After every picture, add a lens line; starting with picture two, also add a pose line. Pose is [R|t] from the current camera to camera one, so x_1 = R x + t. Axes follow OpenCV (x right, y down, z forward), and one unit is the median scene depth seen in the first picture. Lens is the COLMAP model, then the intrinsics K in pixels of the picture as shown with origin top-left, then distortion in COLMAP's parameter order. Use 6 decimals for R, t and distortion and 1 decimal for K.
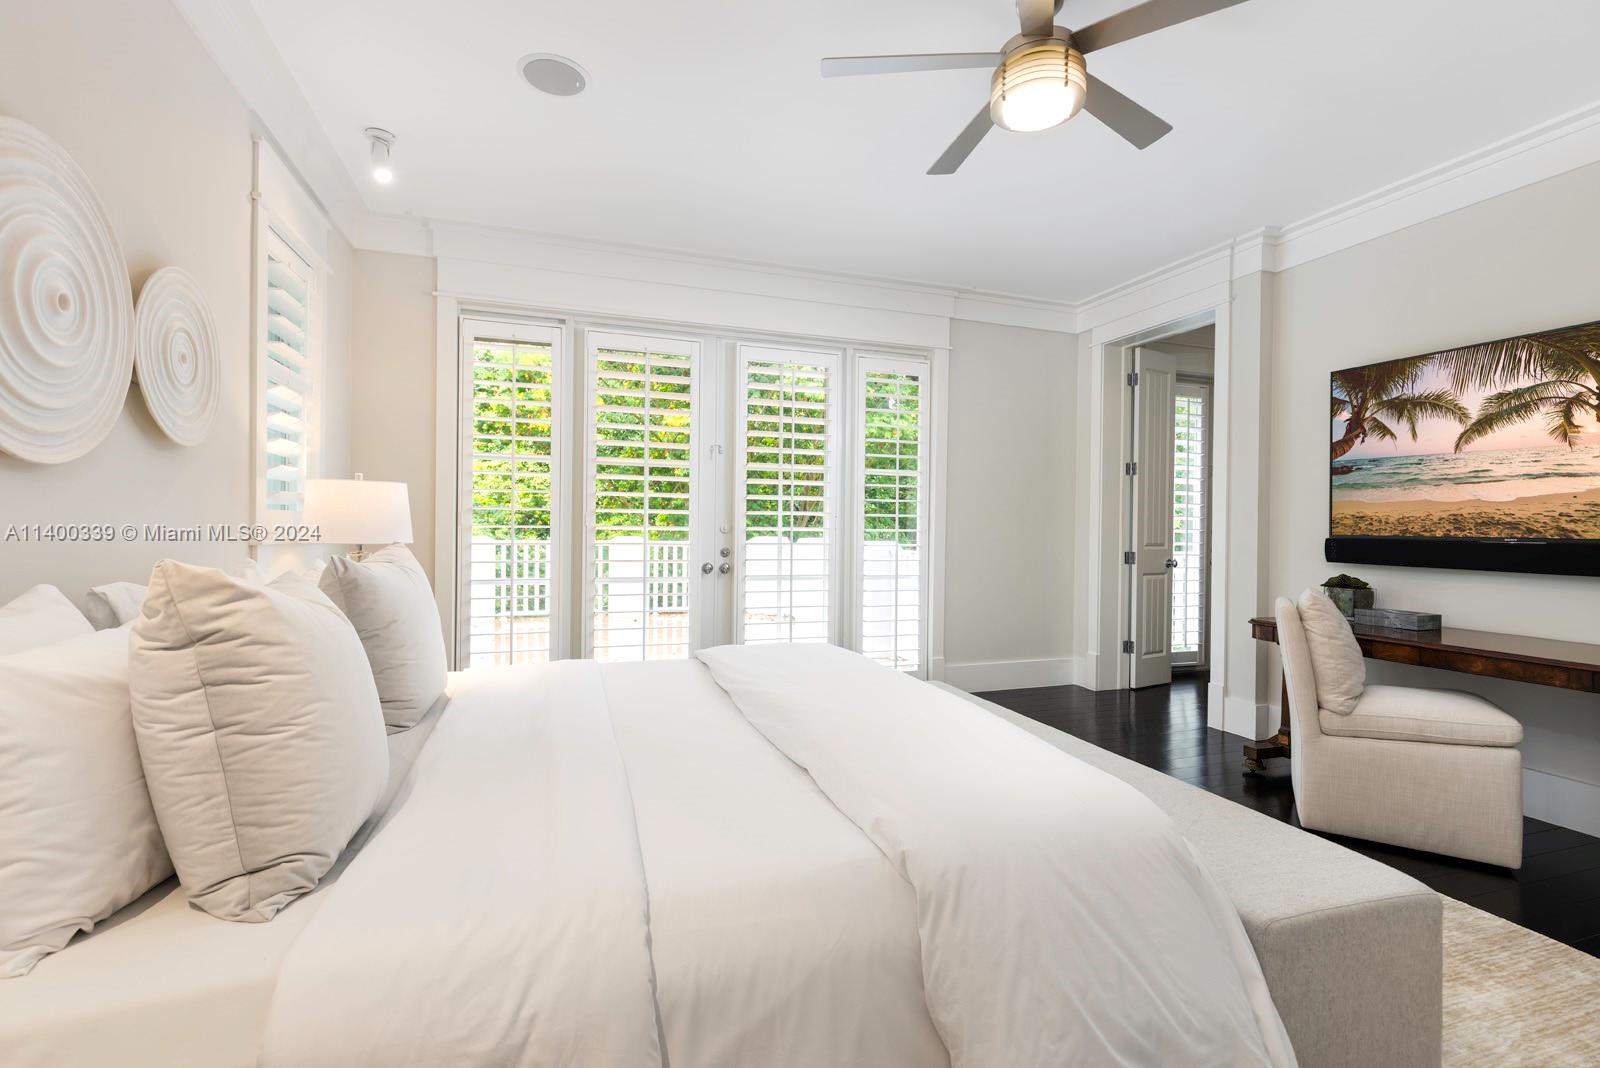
lens RADIAL K [[722.2, 0, 801.5], [0, 722.2, 533.7], [0, 0, 1]] dist [0.001079, -0.000017]
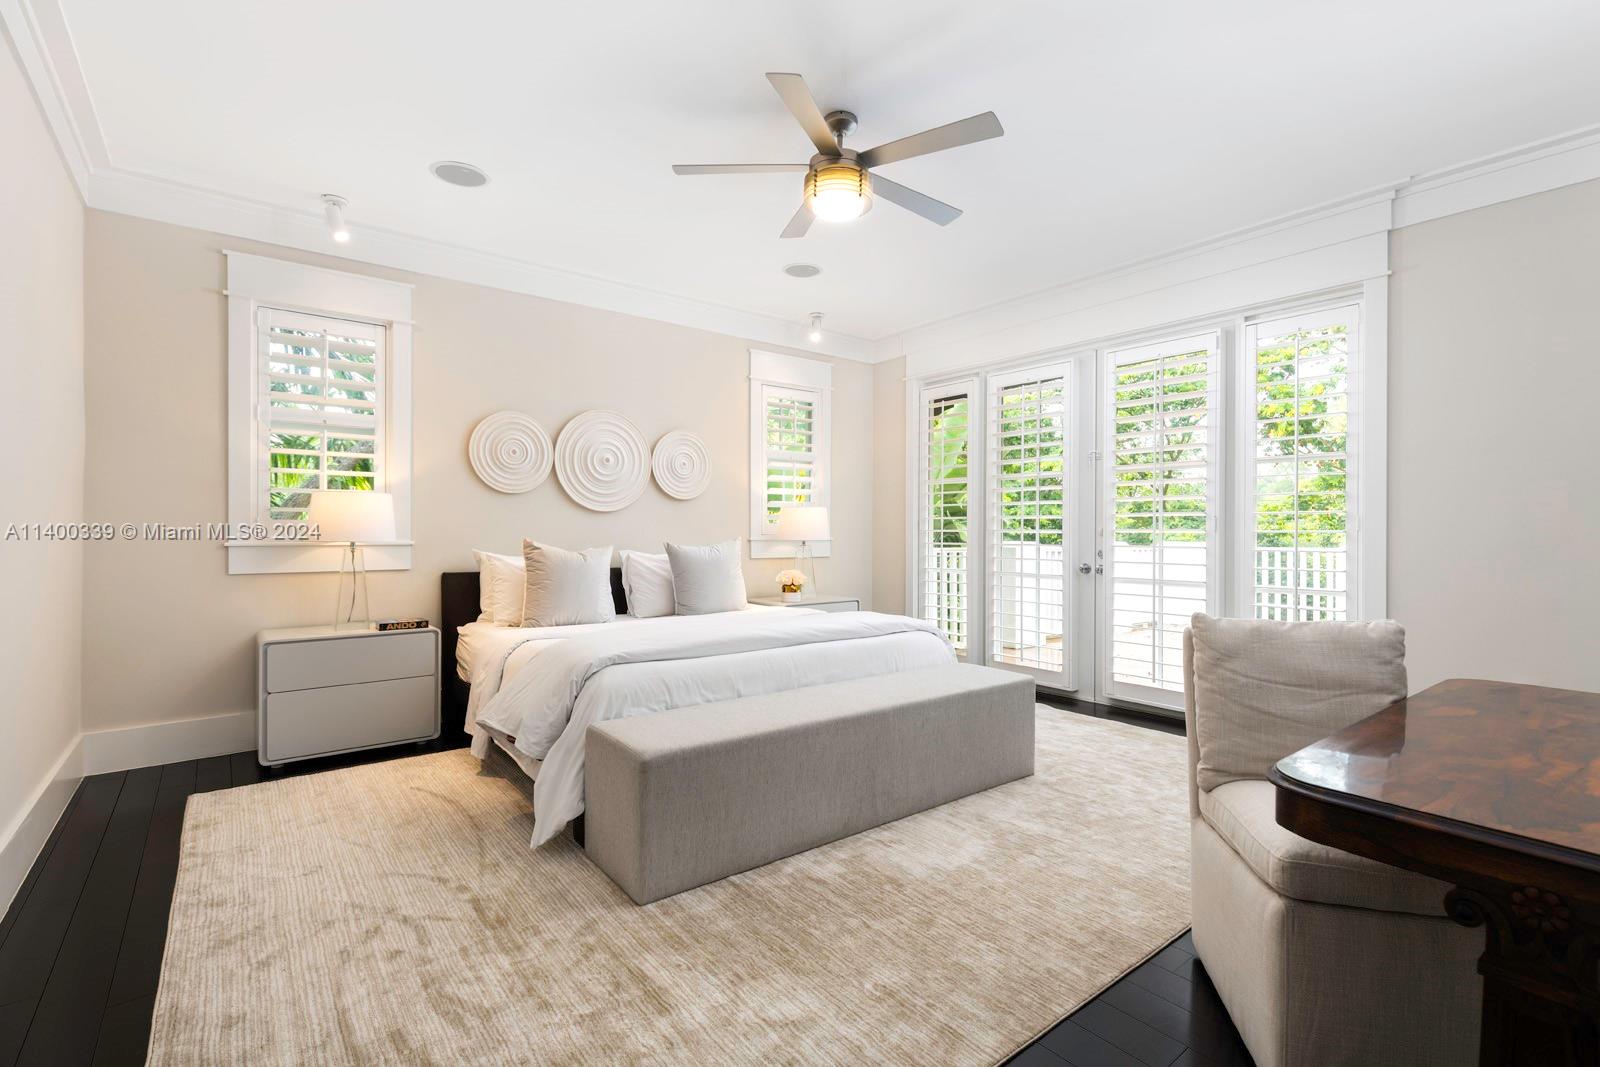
lens RADIAL K [[722.2, 0, 796.5], [0, 722.2, 530.3], [0, 0, 1]] dist [0.001079, -0.000017]
pose [[0.320688, -0.004529, -0.947174, 0.742866], [-0.006098, 0.999958, -0.006846, 0.001674], [0.947165, 0.007971, 0.320647, 0.252300]]
